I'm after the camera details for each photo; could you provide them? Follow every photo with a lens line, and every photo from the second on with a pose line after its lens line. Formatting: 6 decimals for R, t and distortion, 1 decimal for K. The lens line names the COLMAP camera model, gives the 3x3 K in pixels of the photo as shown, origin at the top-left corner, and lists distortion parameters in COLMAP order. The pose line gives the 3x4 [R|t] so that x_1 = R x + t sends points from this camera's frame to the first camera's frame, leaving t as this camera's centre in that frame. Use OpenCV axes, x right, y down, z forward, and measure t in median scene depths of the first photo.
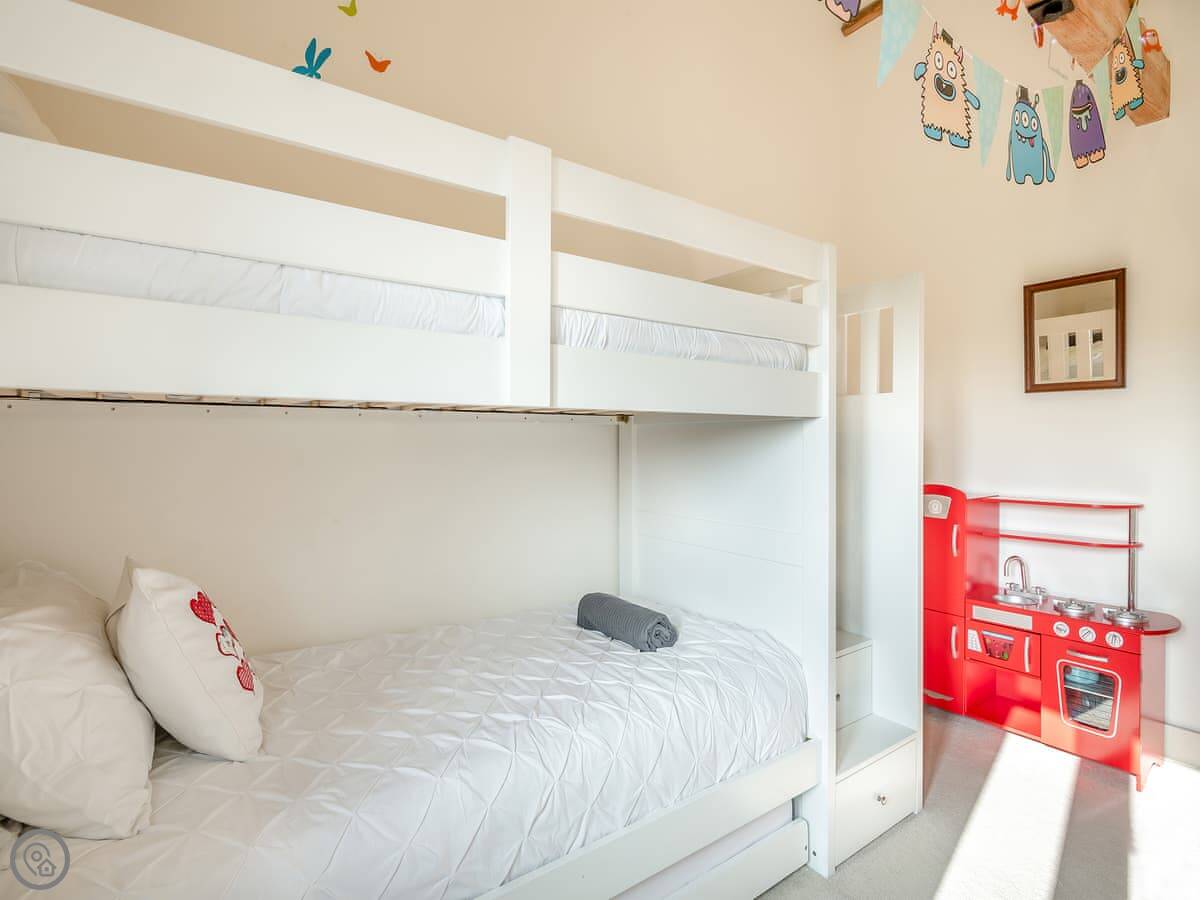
lens RADIAL K [[620.7, 0, 600.0], [0, 620.7, 450.0], [0, 0, 1]] dist [-0.025860, 0.000382]
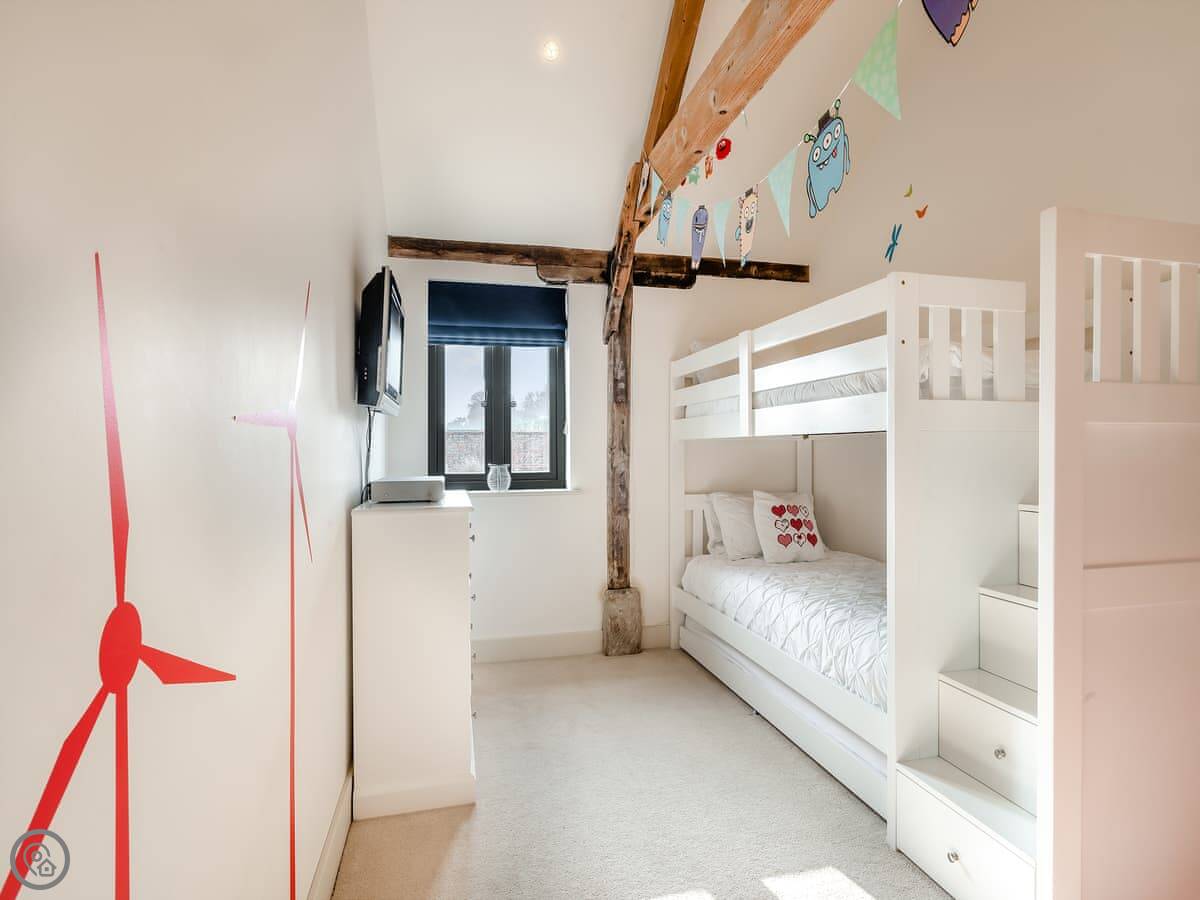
lens RADIAL K [[567.9, 0, 623.6], [0, 567.9, 452.7], [0, 0, 1]] dist [-0.000054, -0.000299]
pose [[-0.339363, 0.002123, -0.940653, 2.090239], [-0.005742, 0.999974, 0.004328, -0.011766], [0.940638, 0.006870, -0.339342, 1.252642]]
